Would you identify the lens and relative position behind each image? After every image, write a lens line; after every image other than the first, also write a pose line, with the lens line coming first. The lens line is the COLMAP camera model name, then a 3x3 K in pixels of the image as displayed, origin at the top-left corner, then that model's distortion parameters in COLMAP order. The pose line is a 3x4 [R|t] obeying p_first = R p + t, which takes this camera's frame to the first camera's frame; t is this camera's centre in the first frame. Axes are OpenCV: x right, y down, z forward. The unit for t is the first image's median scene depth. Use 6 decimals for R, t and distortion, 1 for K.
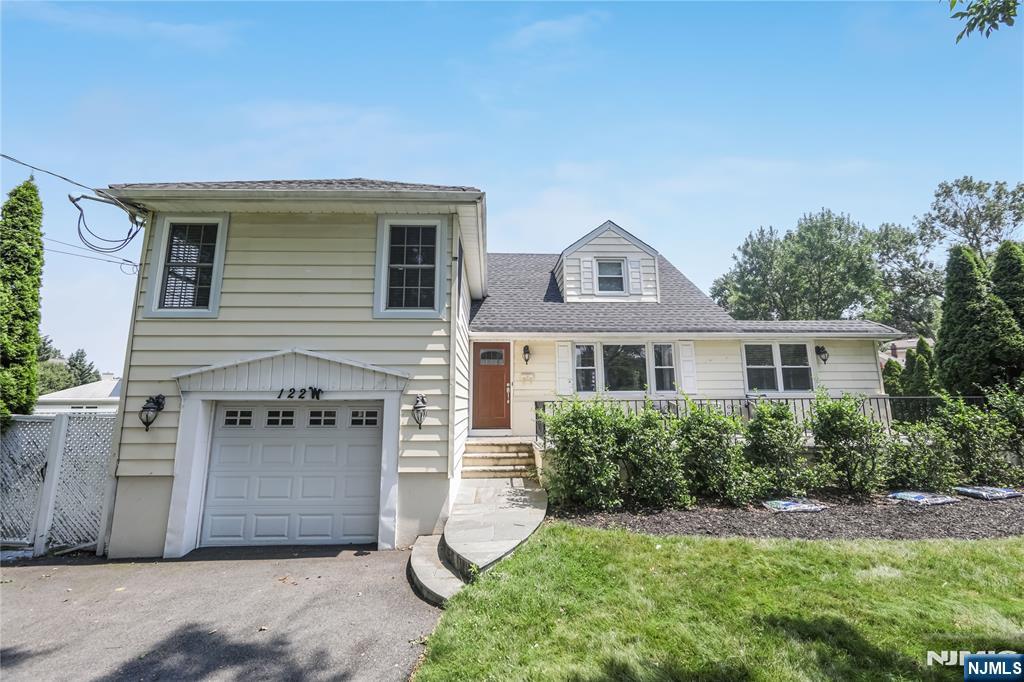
lens RADIAL K [[405.4, 0, 509.7], [0, 405.4, 336.1], [0, 0, 1]] dist [-0.009262, 0.001365]
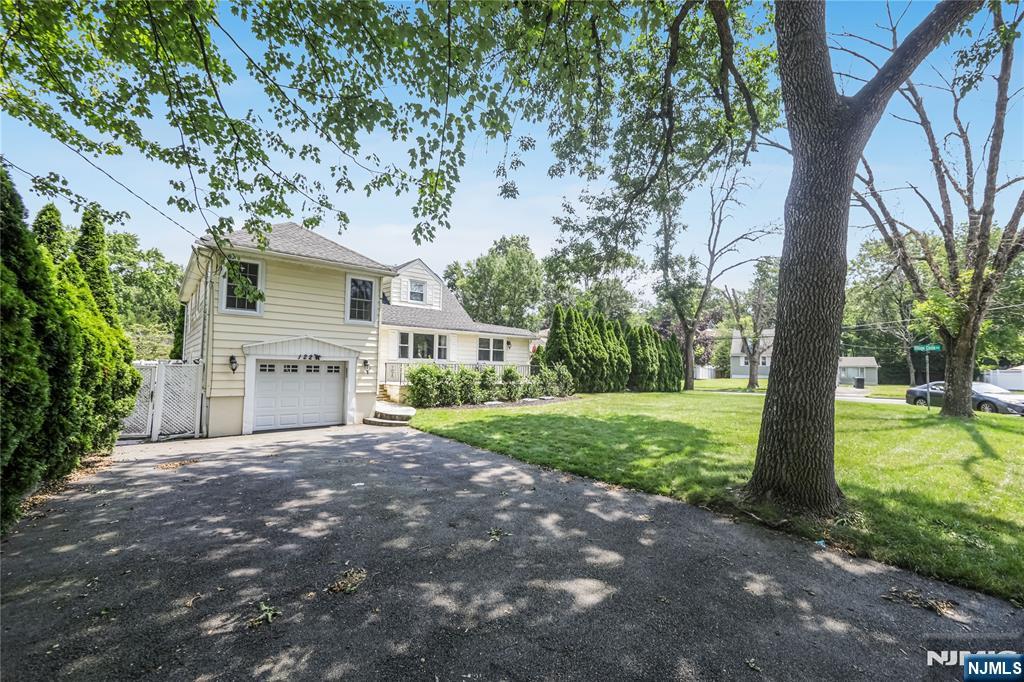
lens RADIAL K [[405.4, 0, 508.8], [0, 405.4, 349.4], [0, 0, 1]] dist [-0.009262, 0.001365]
pose [[0.791131, 0.047397, 0.609808, -0.561178], [-0.124541, 0.988590, 0.084735, -0.117592], [-0.598833, -0.142983, 0.788007, -0.730070]]
